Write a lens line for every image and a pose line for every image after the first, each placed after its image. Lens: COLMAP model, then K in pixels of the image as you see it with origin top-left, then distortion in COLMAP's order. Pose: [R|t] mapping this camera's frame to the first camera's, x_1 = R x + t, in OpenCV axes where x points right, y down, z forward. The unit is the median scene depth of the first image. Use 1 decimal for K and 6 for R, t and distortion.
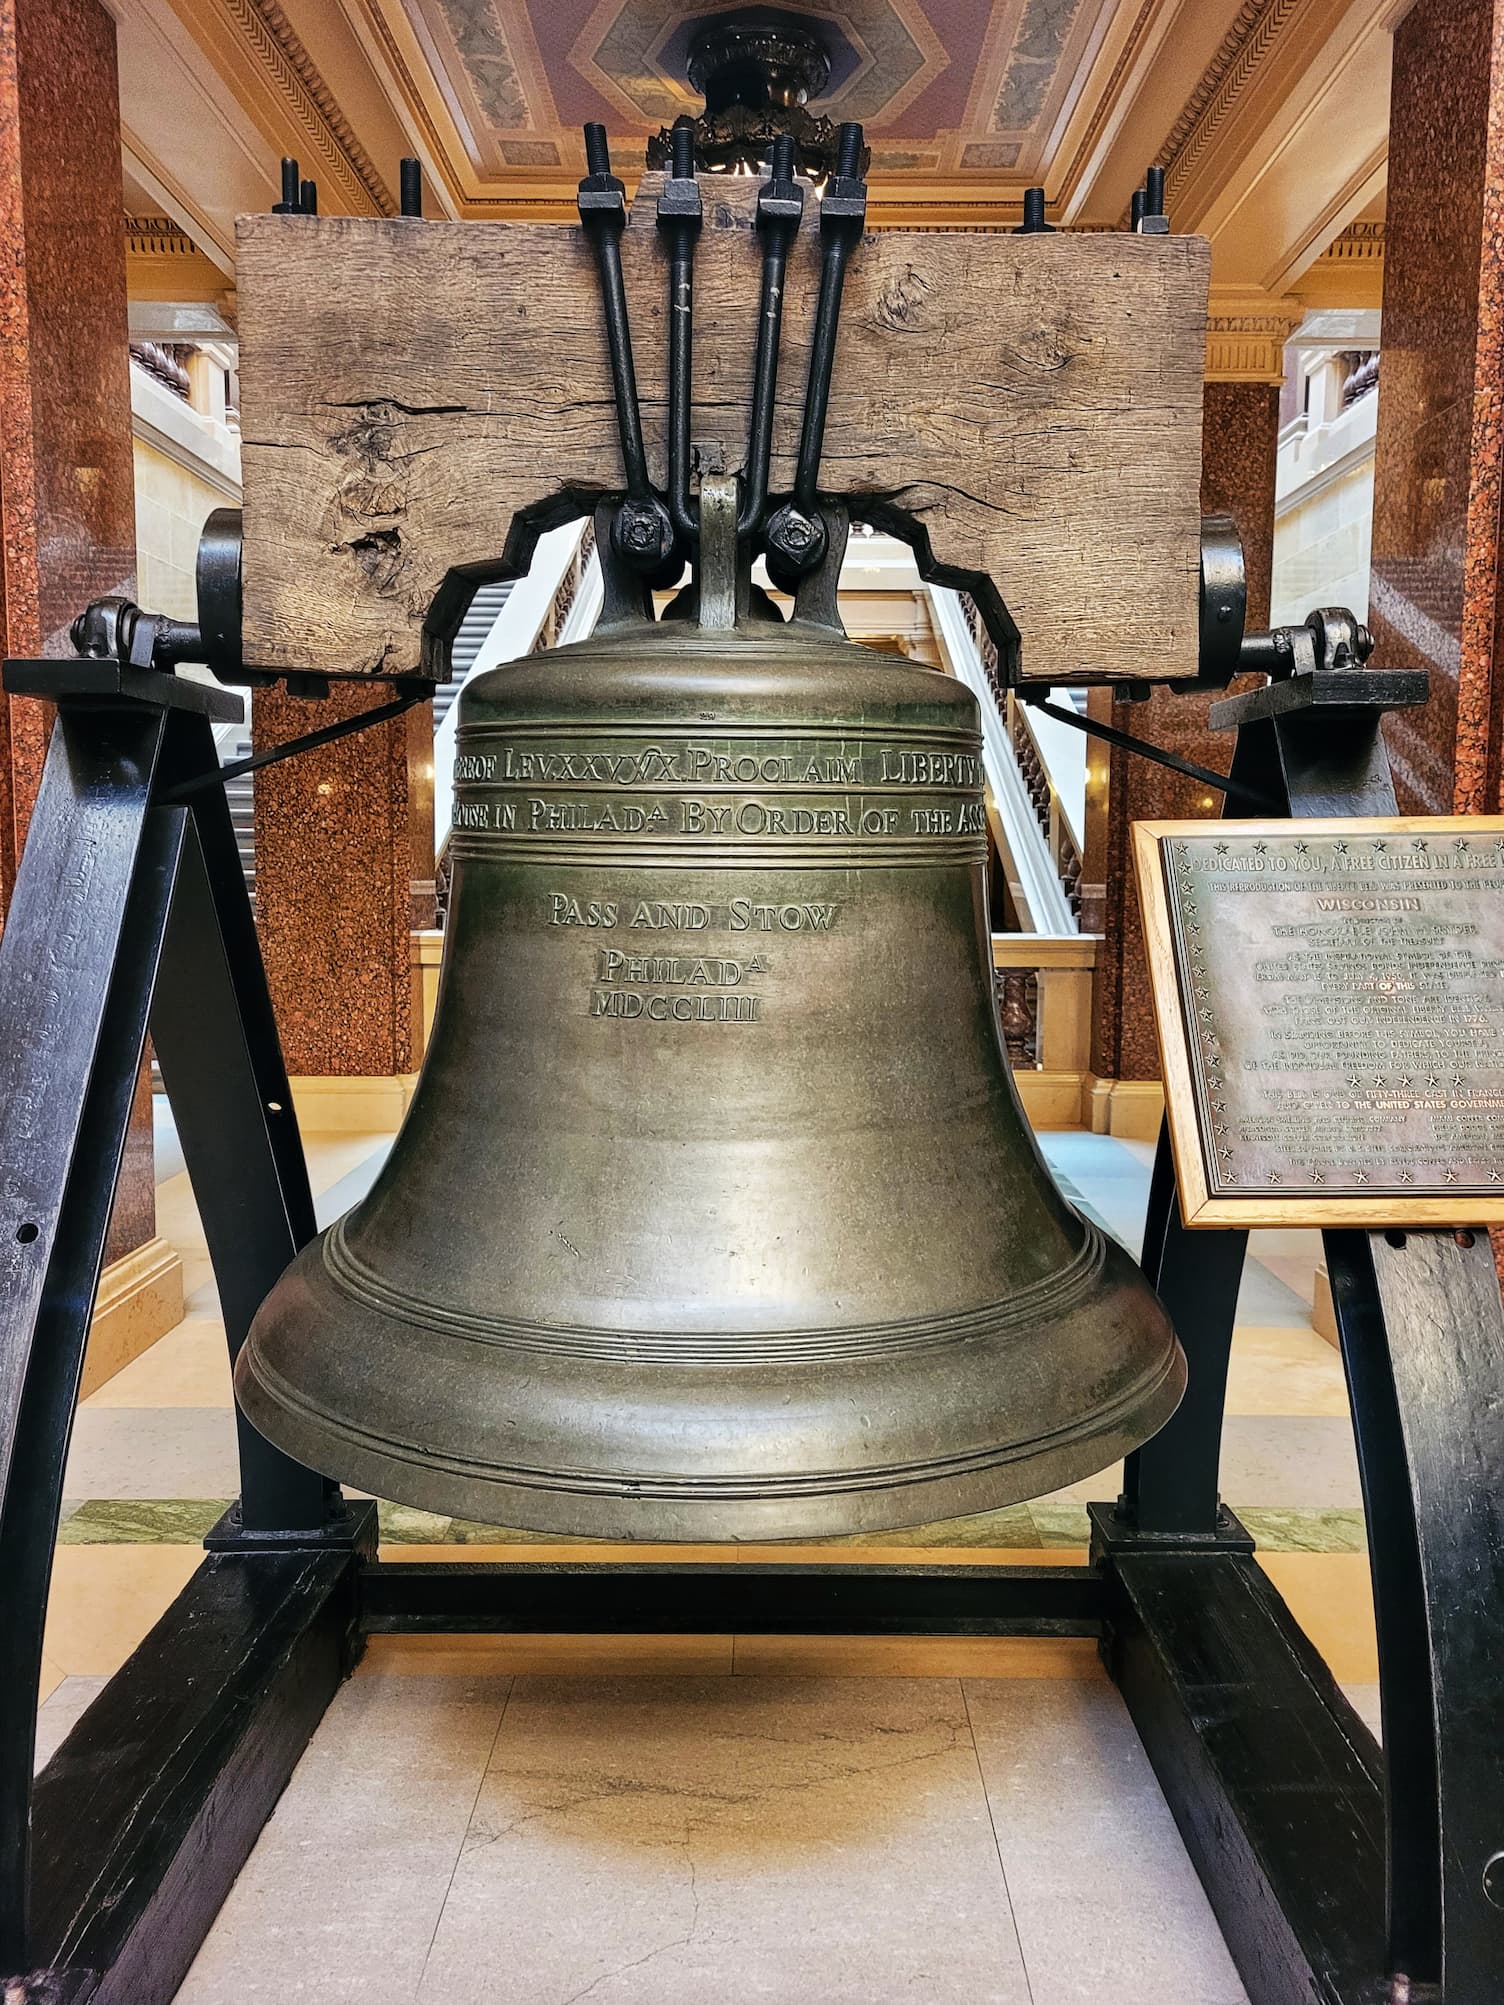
lens RADIAL K [[1547.7, 0, 759.0], [0, 1547.7, 956.0], [0, 0, 1]] dist [0.069256, -0.055027]
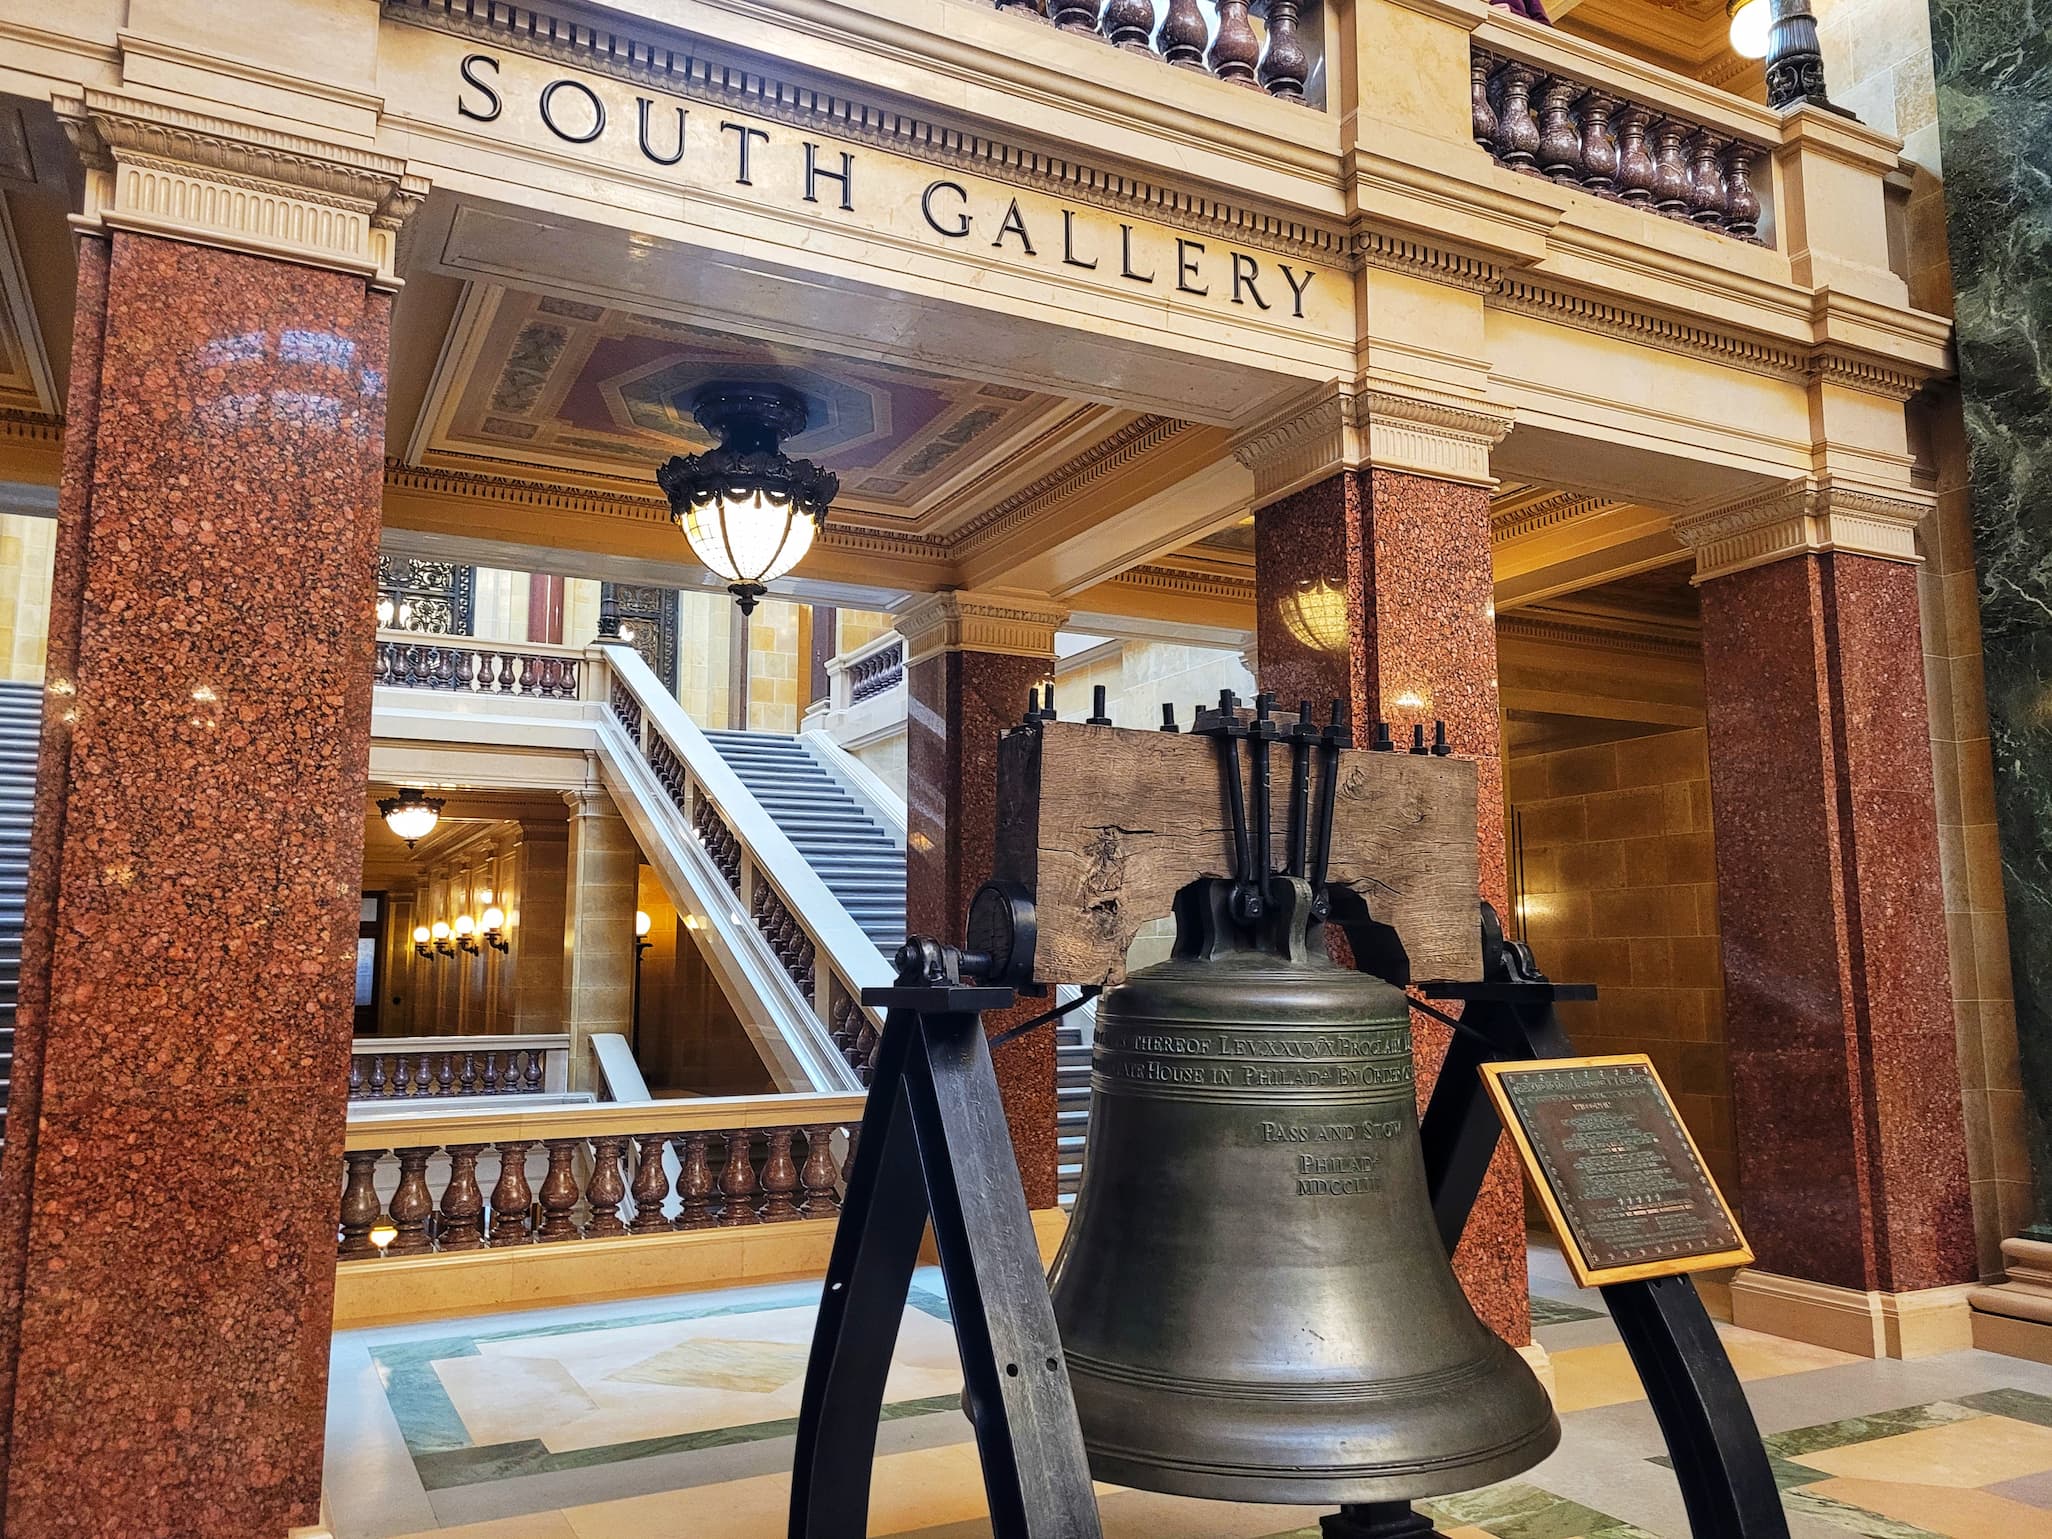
lens RADIAL K [[1535.1, 0, 1034.5], [0, 1535.1, 739.6], [0, 0, 1]] dist [0.067220, -0.052460]
pose [[0.888281, 0.057282, 0.455714, -1.079941], [0.044497, 0.976793, -0.209513, -0.099932], [-0.457140, 0.206384, 0.865118, -0.427280]]
